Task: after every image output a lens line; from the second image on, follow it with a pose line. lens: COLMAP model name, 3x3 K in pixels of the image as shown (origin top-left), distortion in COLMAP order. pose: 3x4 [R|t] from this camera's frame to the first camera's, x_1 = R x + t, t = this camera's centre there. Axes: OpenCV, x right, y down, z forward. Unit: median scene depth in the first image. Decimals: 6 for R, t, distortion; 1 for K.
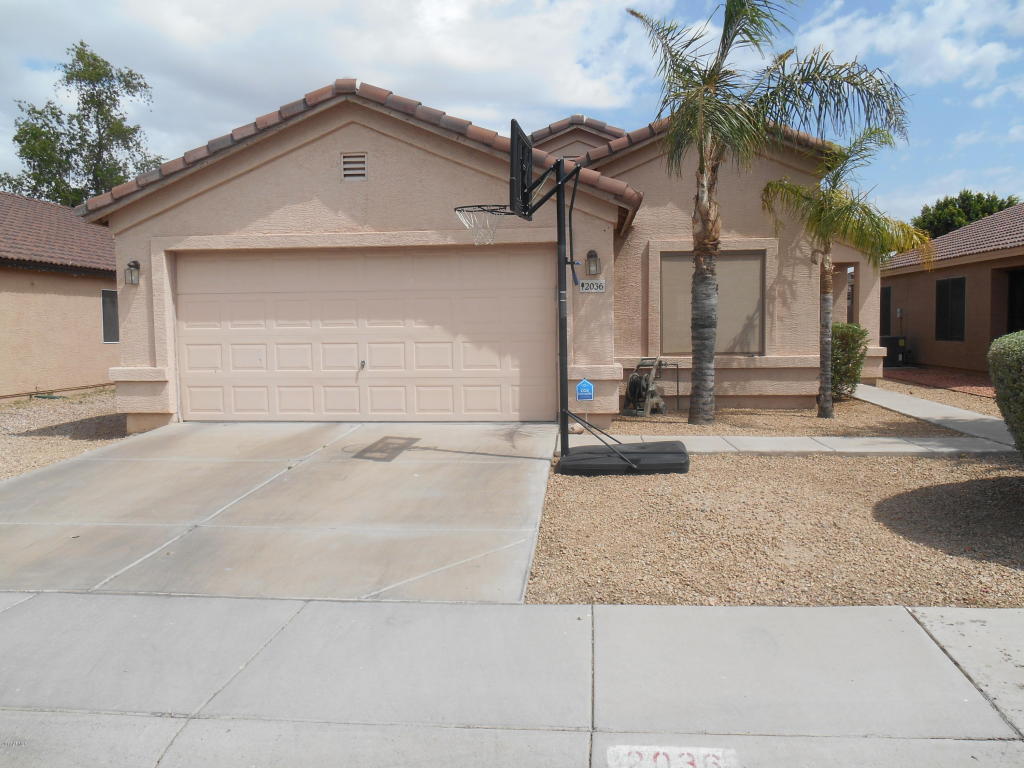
lens RADIAL K [[793.0, 0, 512.0], [0, 793.0, 384.0], [0, 0, 1]] dist [-0.052742, 0.060907]
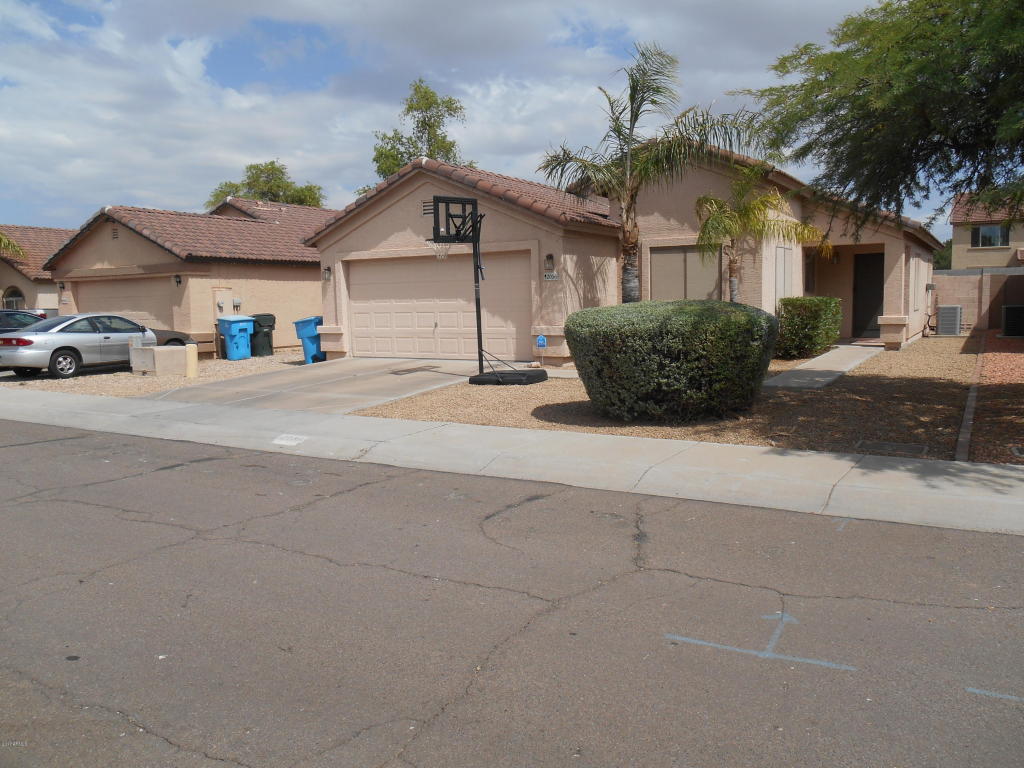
lens RADIAL K [[793.0, 0, 512.0], [0, 793.0, 384.0], [0, 0, 1]] dist [-0.052742, 0.060907]
pose [[0.896458, 0.040219, -0.441299, 0.712037], [-0.022864, 0.998744, 0.044577, 0.021405], [0.442538, -0.029871, 0.896252, -0.446752]]
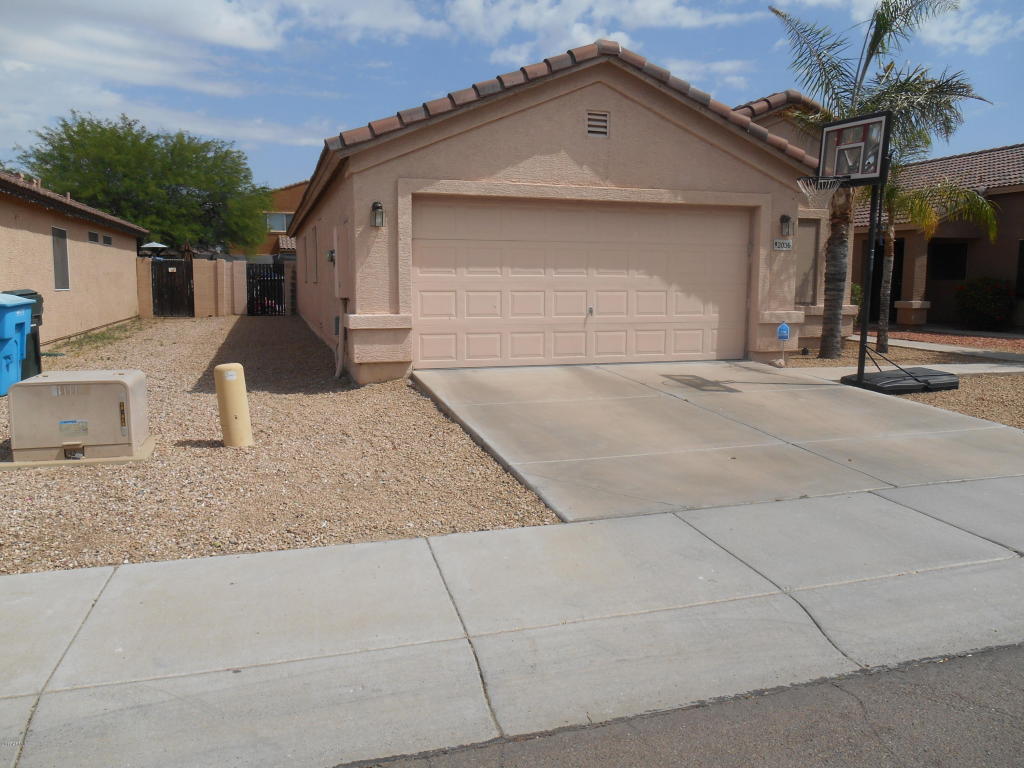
lens RADIAL K [[780.6, 0, 512.0], [0, 780.6, 384.0], [0, 0, 1]] dist [-0.041733, 0.002014]
pose [[0.924032, -0.037478, 0.380474, -0.701067], [0.013554, 0.997769, 0.065366, 0.003540], [-0.382075, -0.055244, 0.922479, 0.058777]]
